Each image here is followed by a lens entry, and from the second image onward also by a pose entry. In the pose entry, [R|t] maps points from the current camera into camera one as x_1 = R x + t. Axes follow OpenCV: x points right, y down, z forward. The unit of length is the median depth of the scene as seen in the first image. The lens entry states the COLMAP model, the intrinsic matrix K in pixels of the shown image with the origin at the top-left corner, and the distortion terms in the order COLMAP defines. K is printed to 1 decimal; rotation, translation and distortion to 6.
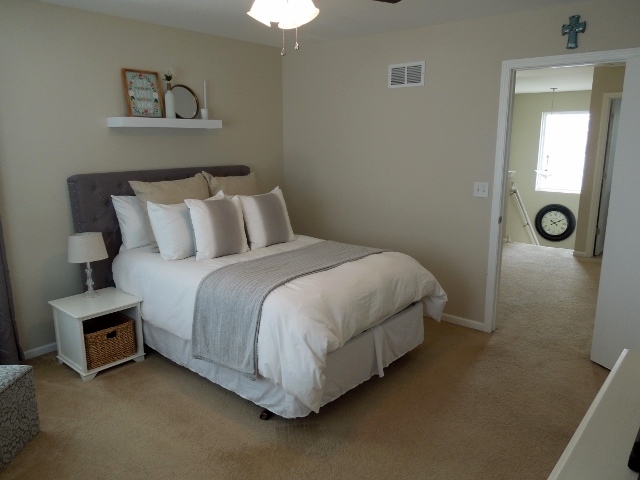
lens RADIAL K [[484.1, 0, 321.4], [0, 484.1, 242.2], [0, 0, 1]] dist [0.001226, -0.006928]
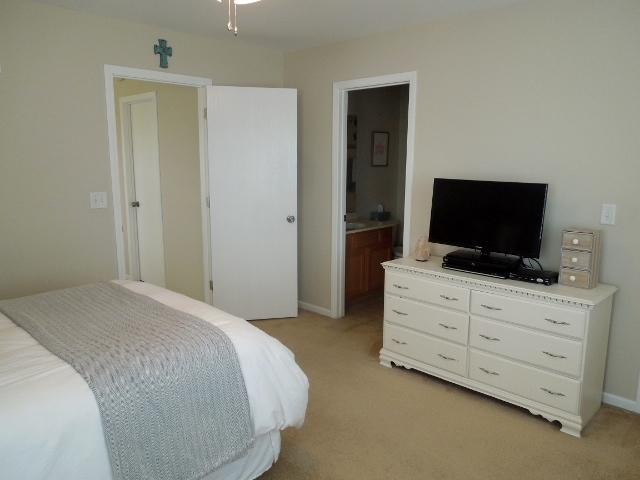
lens RADIAL K [[484.1, 0, 320.7], [0, 484.1, 241.5], [0, 0, 1]] dist [0.001226, -0.006928]
pose [[0.069940, -0.173667, 0.982318, -0.740391], [0.210226, 0.965180, 0.155669, -0.115878], [-0.975148, 0.195622, 0.104014, 0.674614]]
